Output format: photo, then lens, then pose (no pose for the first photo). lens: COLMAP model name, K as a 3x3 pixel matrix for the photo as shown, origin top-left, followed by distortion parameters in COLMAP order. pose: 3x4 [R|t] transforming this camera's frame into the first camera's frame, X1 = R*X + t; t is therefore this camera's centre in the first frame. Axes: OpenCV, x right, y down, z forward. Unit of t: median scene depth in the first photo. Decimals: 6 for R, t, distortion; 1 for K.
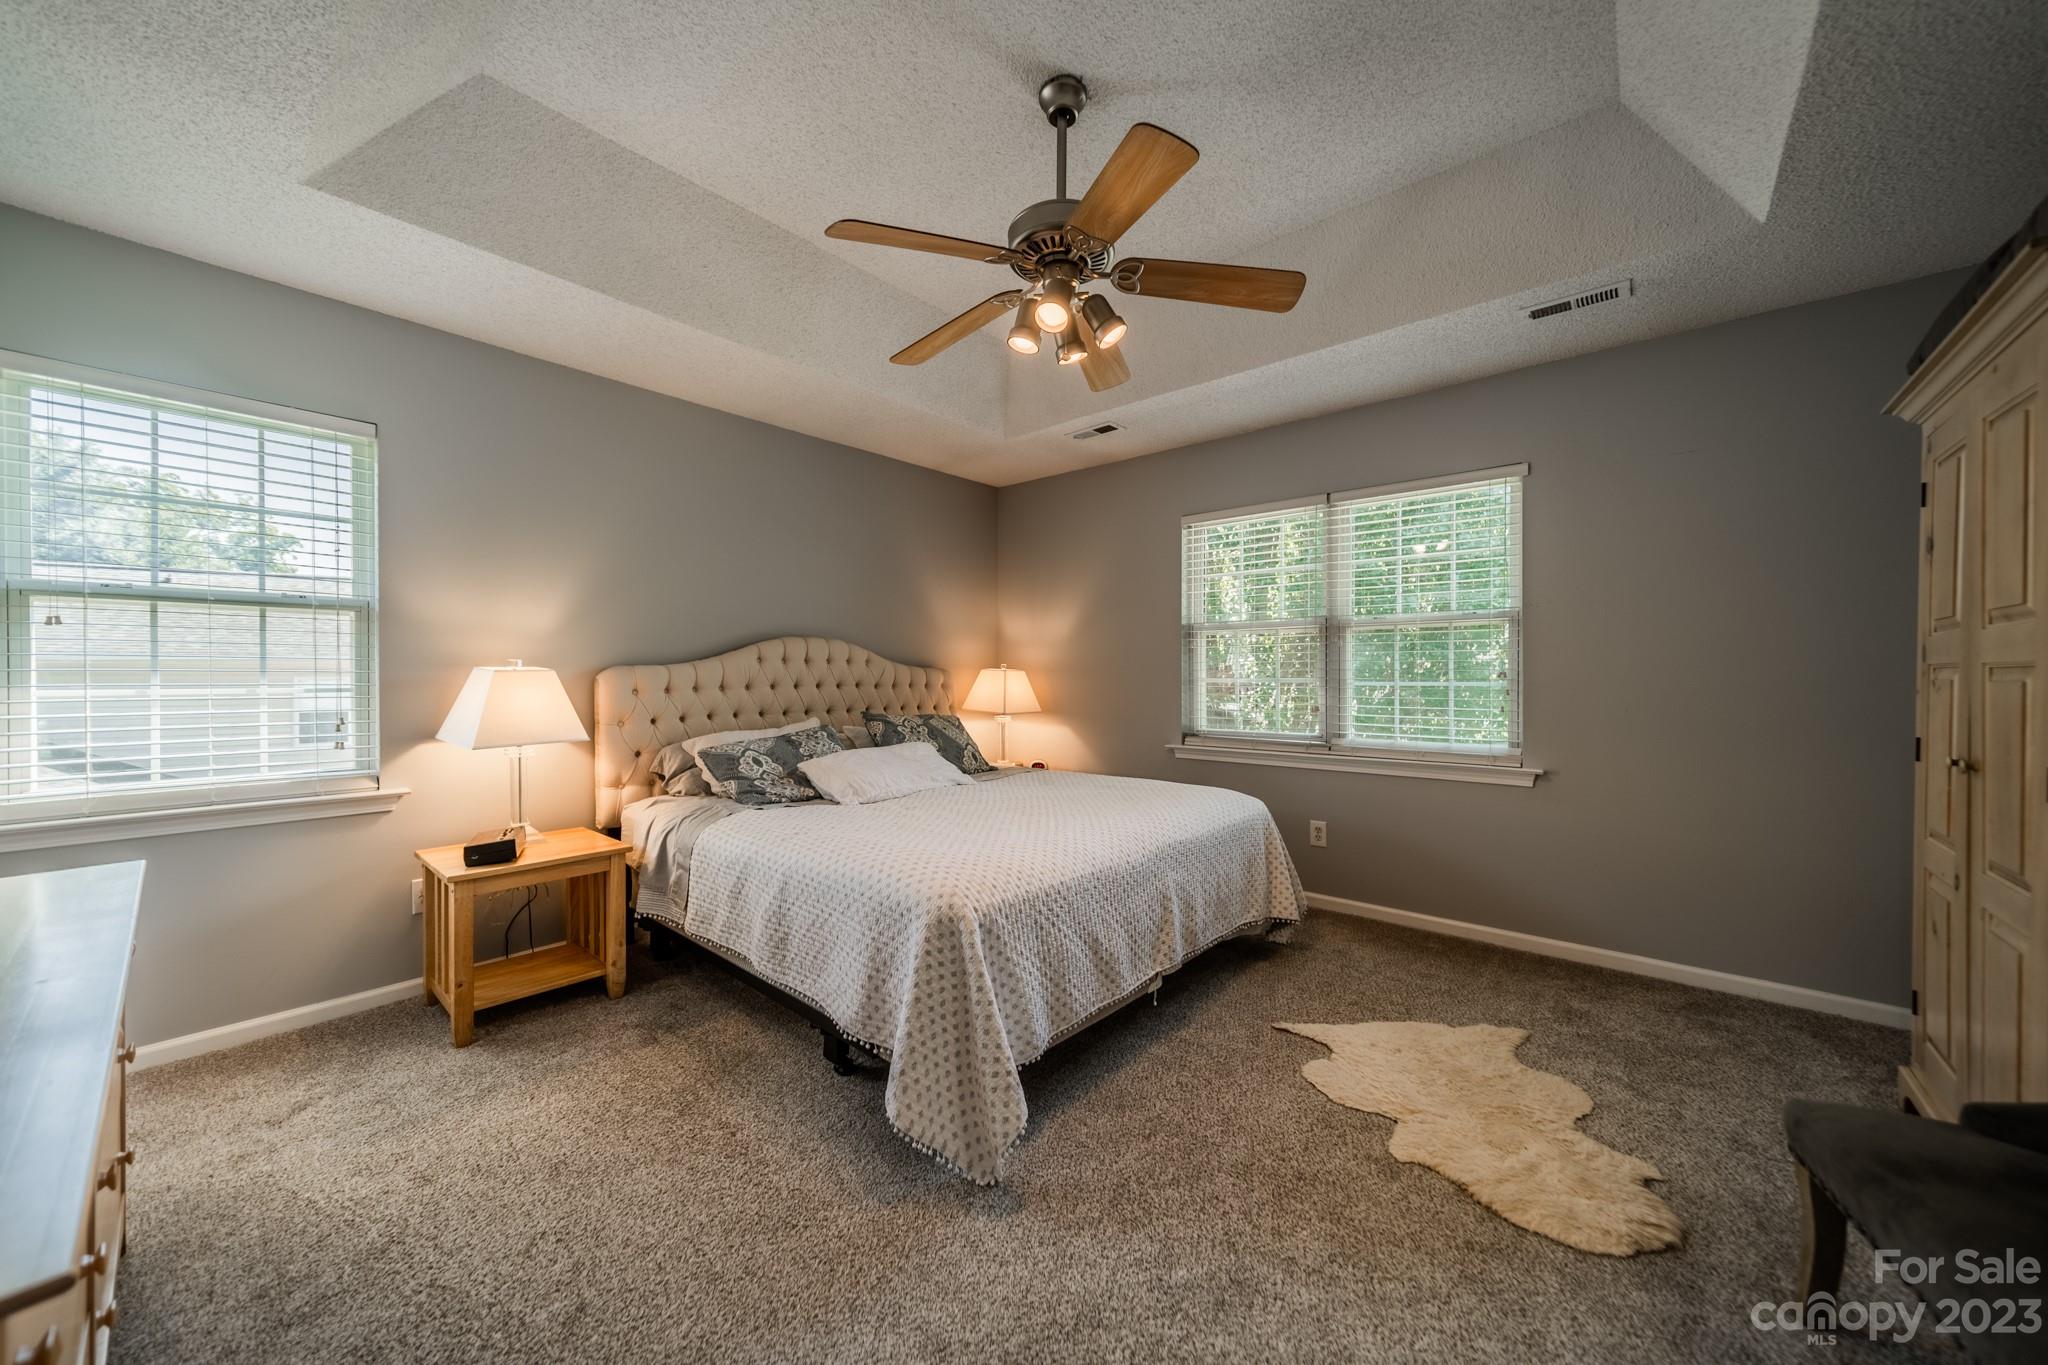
lens RADIAL K [[730.3, 0, 1025.8], [0, 730.3, 679.9], [0, 0, 1]] dist [0.003667, 0.000520]
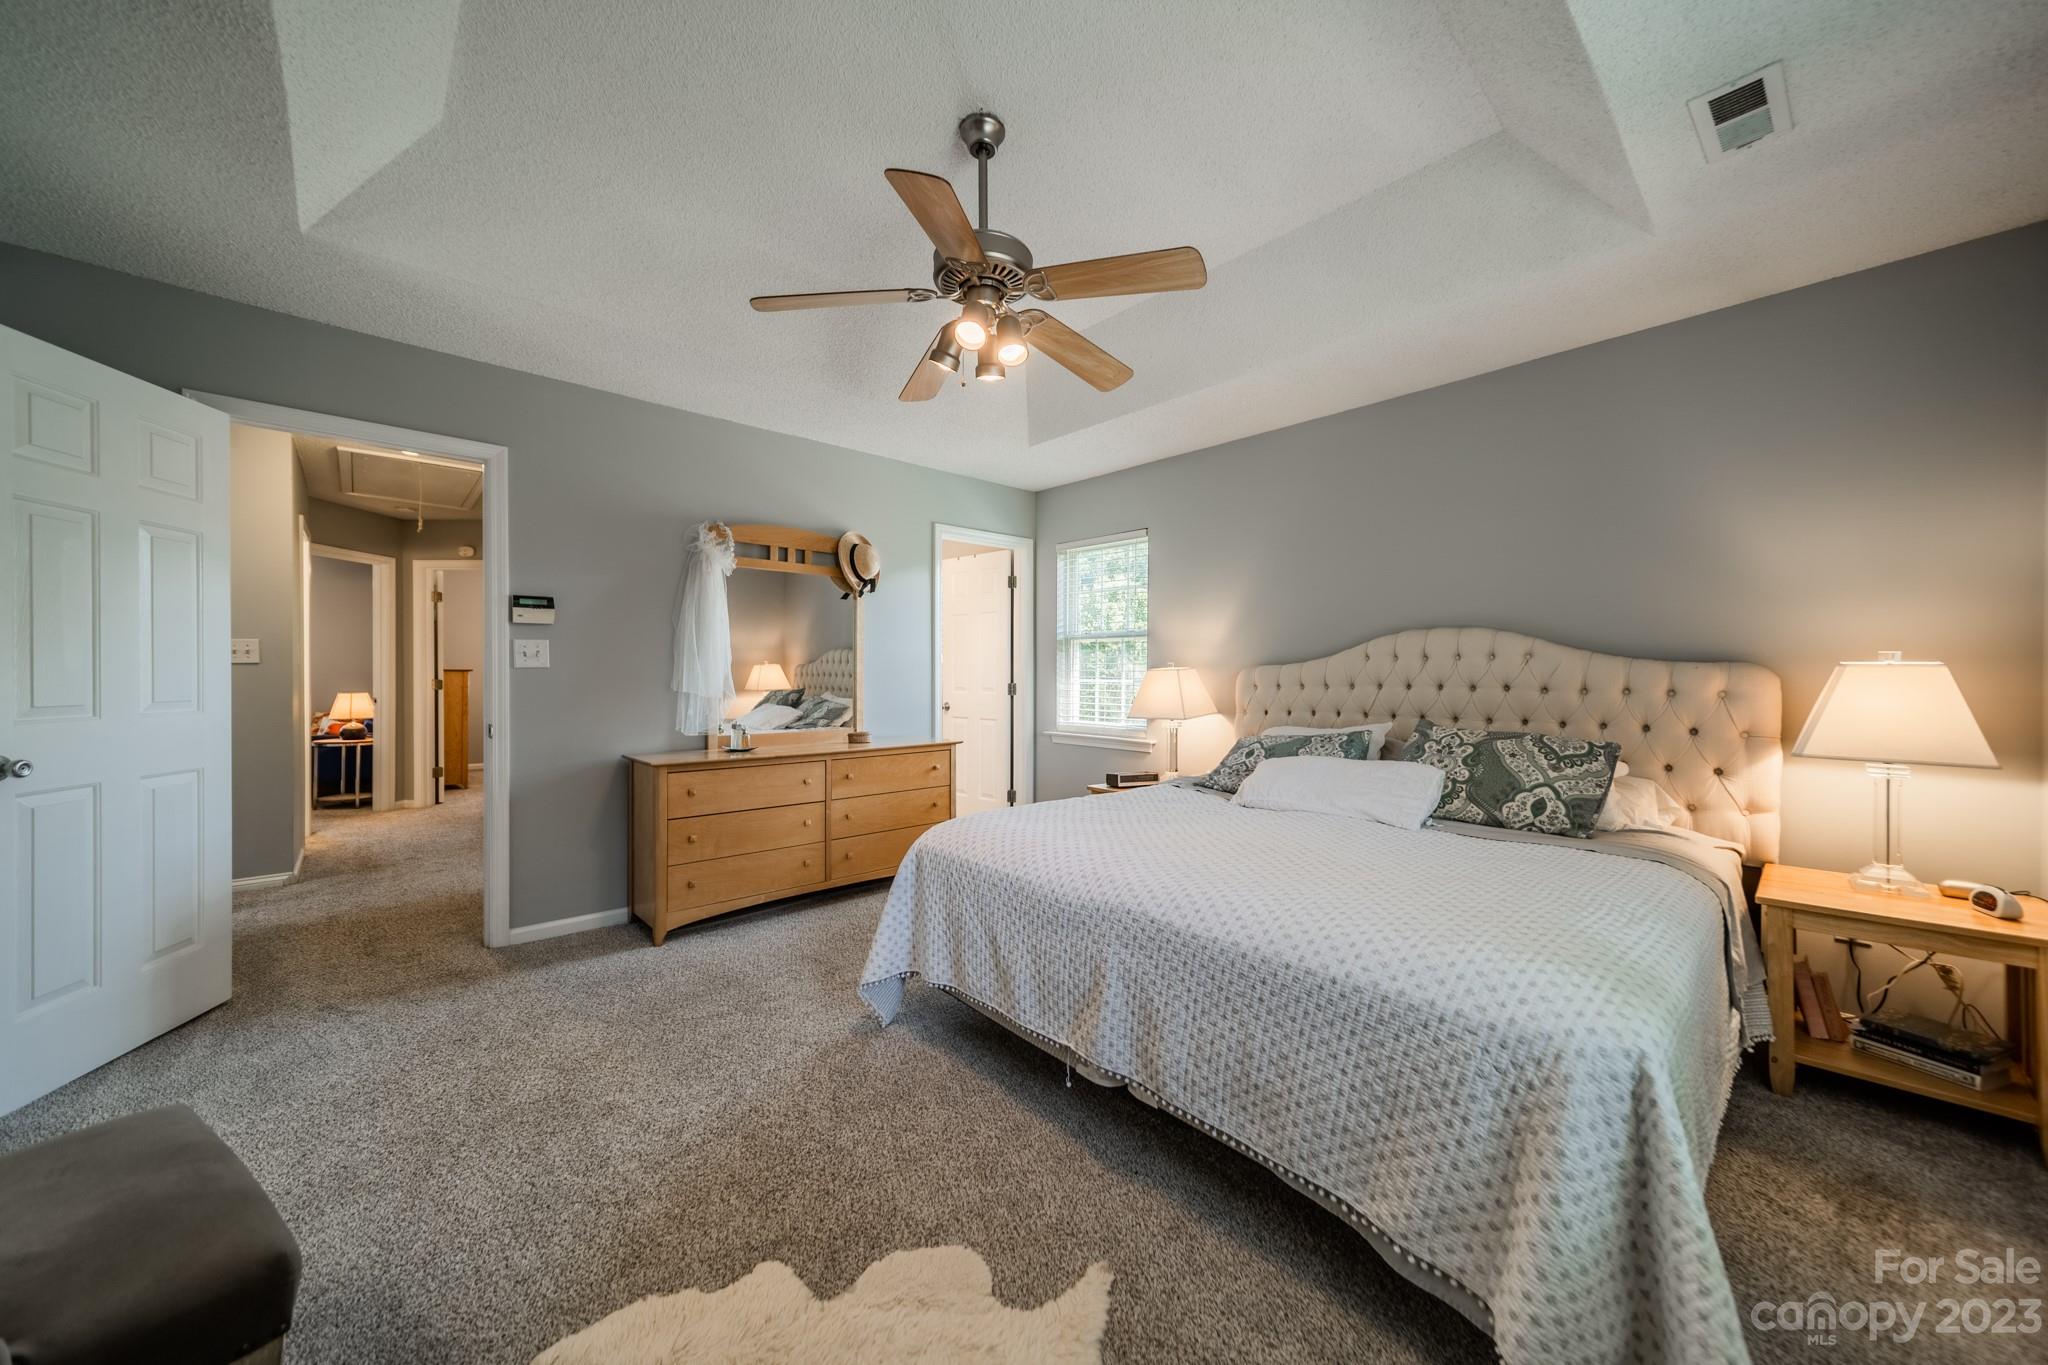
lens RADIAL K [[730.3, 0, 1036.8], [0, 730.3, 675.5], [0, 0, 1]] dist [0.003667, 0.000520]
pose [[-0.123224, 0.001832, -0.992377, 0.886340], [-0.007031, 0.999972, 0.002719, -0.005318], [0.992354, 0.007312, -0.123208, 0.966962]]
